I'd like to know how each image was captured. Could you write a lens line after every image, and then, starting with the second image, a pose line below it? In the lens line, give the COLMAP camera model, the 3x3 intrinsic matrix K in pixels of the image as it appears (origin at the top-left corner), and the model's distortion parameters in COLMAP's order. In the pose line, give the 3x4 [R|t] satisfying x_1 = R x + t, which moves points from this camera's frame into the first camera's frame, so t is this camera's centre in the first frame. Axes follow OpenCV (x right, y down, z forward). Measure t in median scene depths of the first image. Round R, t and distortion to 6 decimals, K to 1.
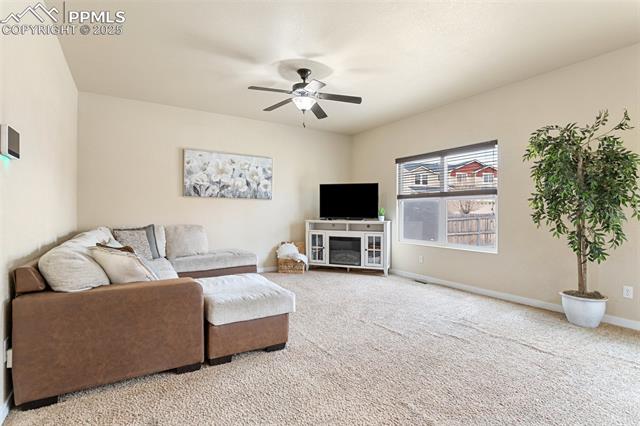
lens RADIAL K [[320.4, 0, 326.0], [0, 320.4, 214.1], [0, 0, 1]] dist [-0.005709, -0.001206]
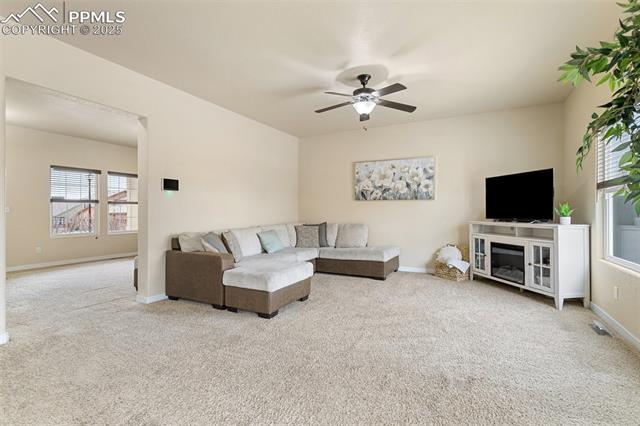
lens RADIAL K [[303.5, 0, 318.2], [0, 303.5, 212.3], [0, 0, 1]] dist [0.000601, 0.001514]
pose [[0.505721, -0.008420, -0.862656, 0.467709], [0.001753, 0.999960, -0.008732, 0.000749], [0.862695, 0.002904, 0.505716, 0.250376]]
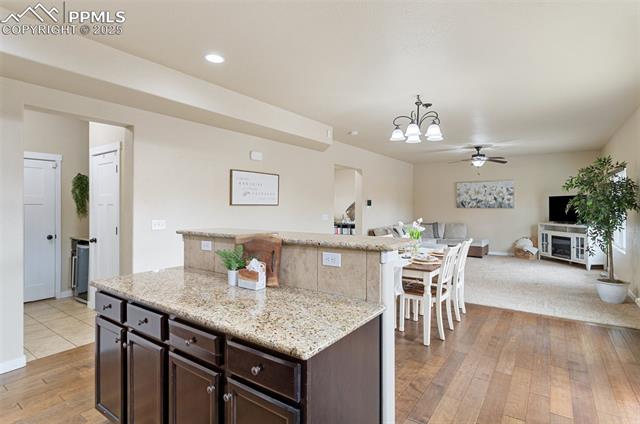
lens RADIAL K [[320.4, 0, 319.4], [0, 320.4, 209.0], [0, 0, 1]] dist [-0.005709, -0.001206]
pose [[0.374545, -0.003720, -0.927201, 0.925090], [-0.002283, 0.999985, -0.004934, -0.034445], [0.927206, 0.003965, 0.374531, -0.424113]]
